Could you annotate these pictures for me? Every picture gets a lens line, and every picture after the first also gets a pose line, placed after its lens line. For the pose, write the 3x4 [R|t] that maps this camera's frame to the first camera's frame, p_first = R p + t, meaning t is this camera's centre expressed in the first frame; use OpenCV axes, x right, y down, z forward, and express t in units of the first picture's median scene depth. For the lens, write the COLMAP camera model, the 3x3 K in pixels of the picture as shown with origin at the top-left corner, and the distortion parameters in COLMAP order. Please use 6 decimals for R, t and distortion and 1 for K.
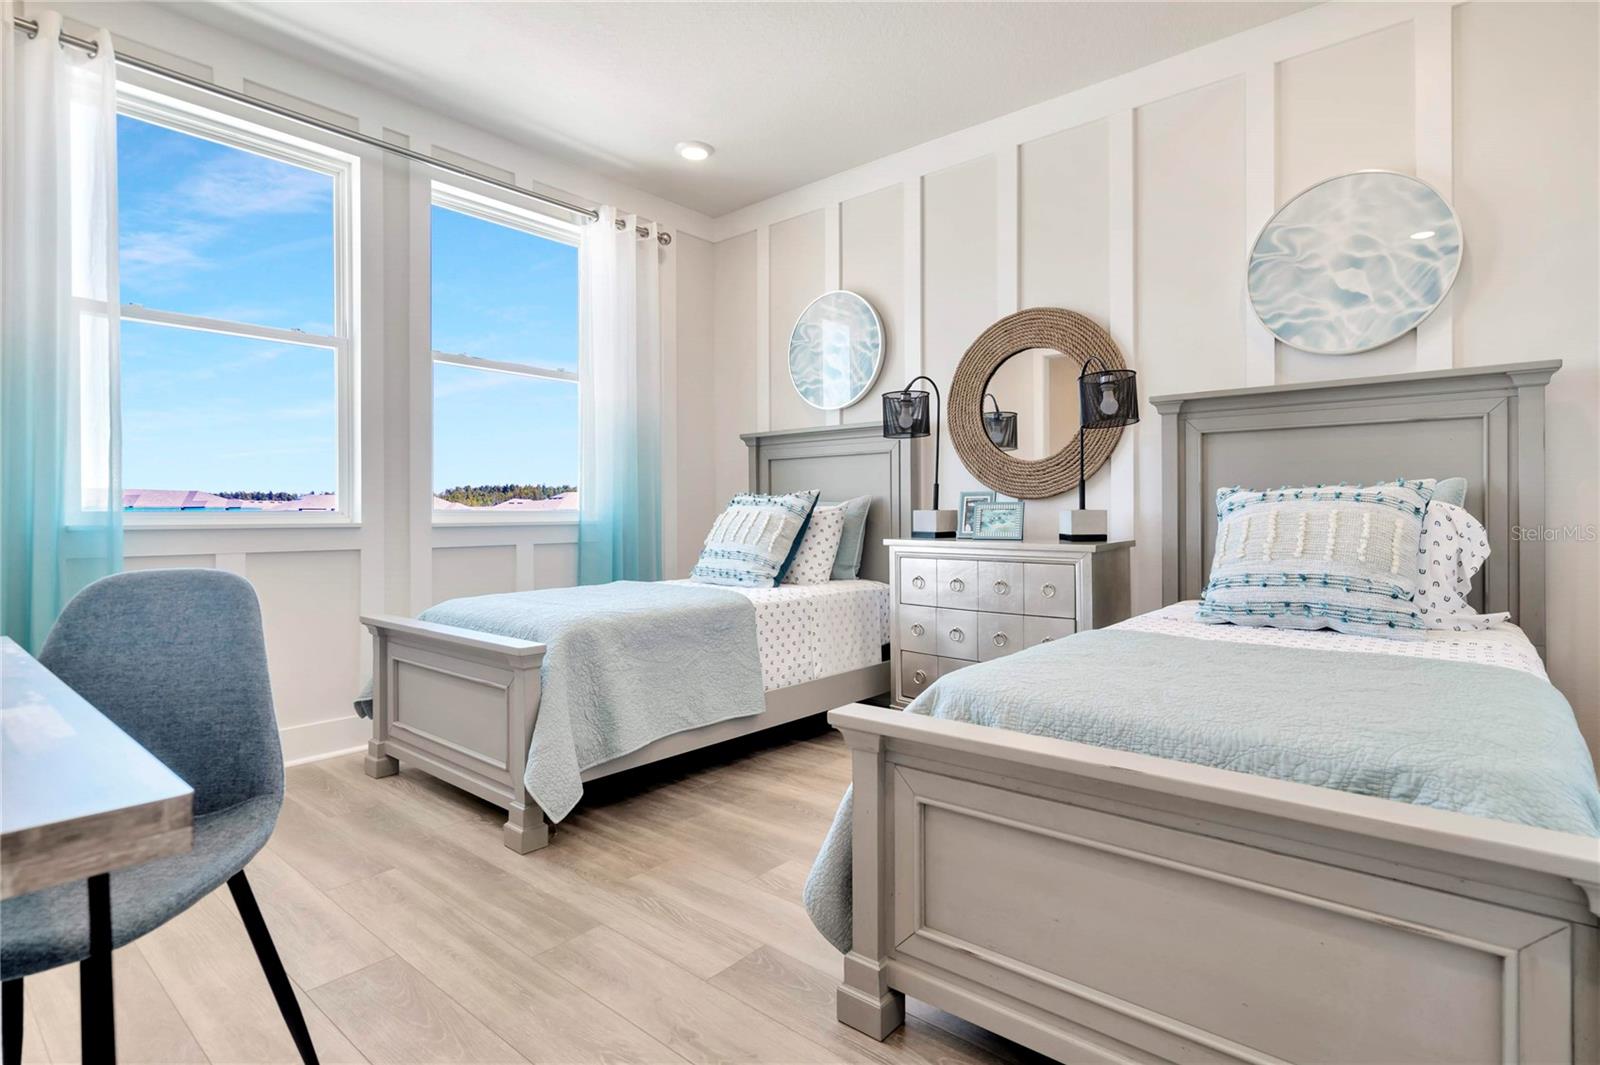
lens RADIAL K [[799.9, 0, 800.0], [0, 799.9, 532.5], [0, 0, 1]] dist [-0.000866, -0.000159]
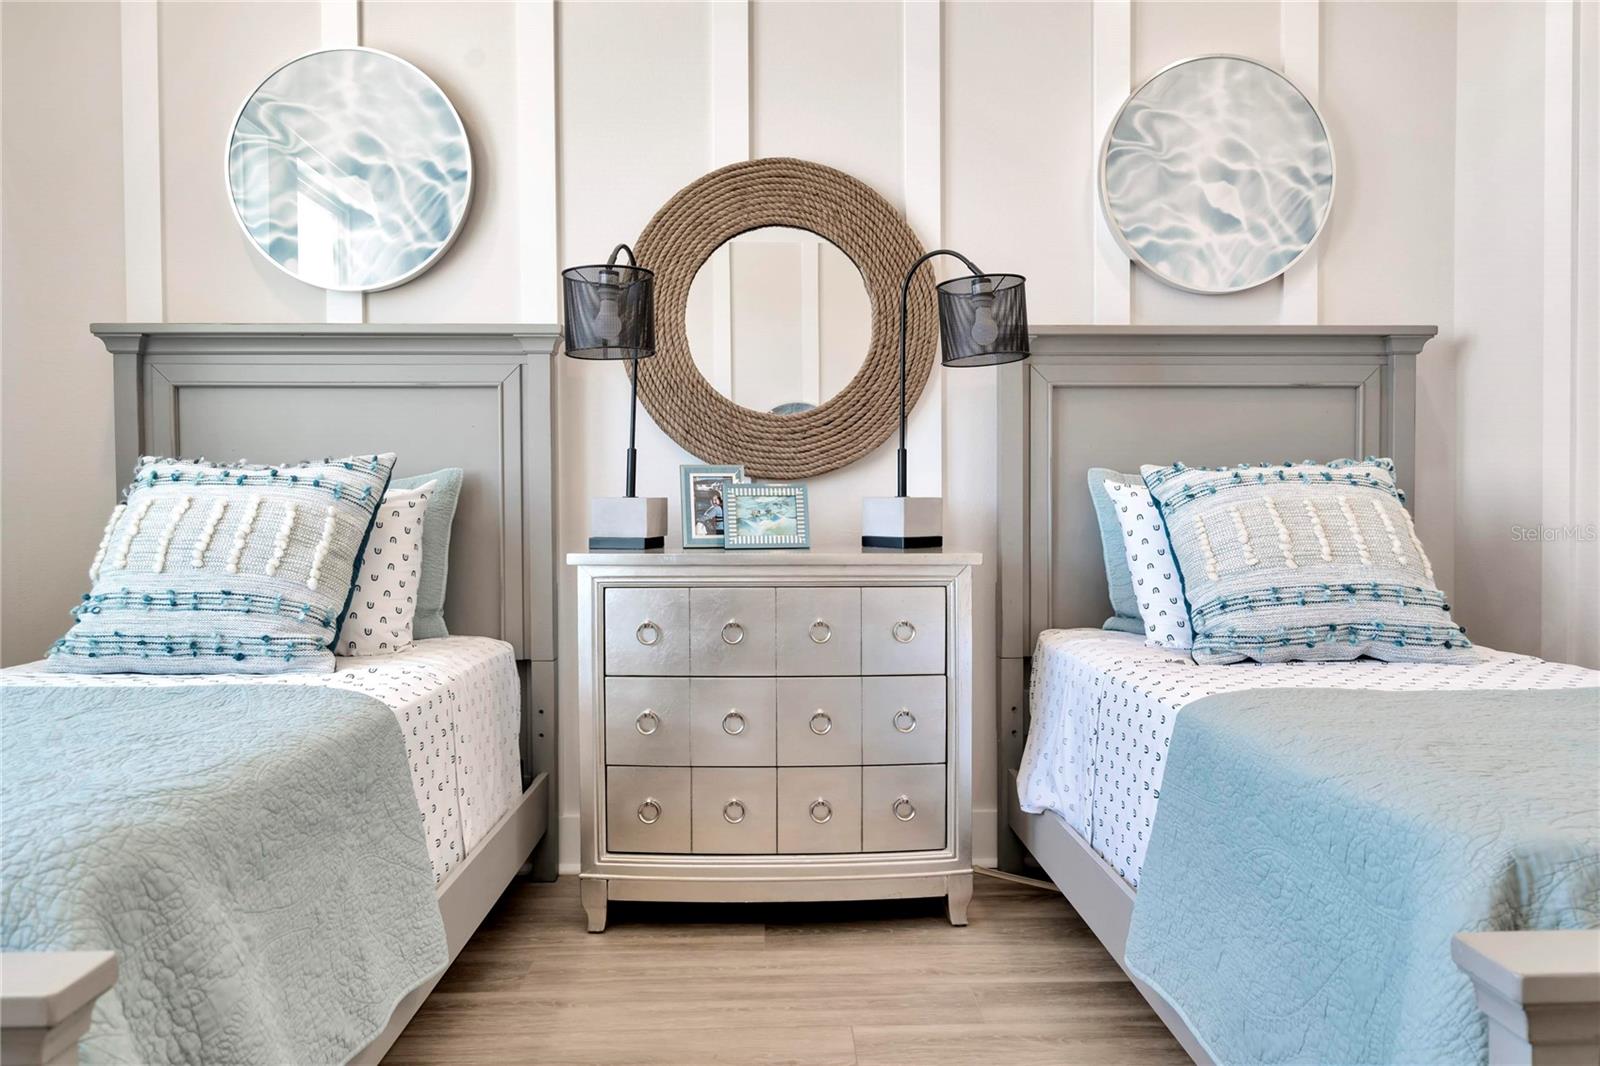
lens RADIAL K [[1171.8, 0, 800.0], [0, 1171.8, 533.0], [0, 0, 1]] dist [0.009768, 0.002879]
pose [[0.738946, -0.017023, 0.673550, -0.349501], [0.018264, 0.999820, 0.005232, -0.007243], [-0.673517, 0.008436, 0.739123, 0.418387]]
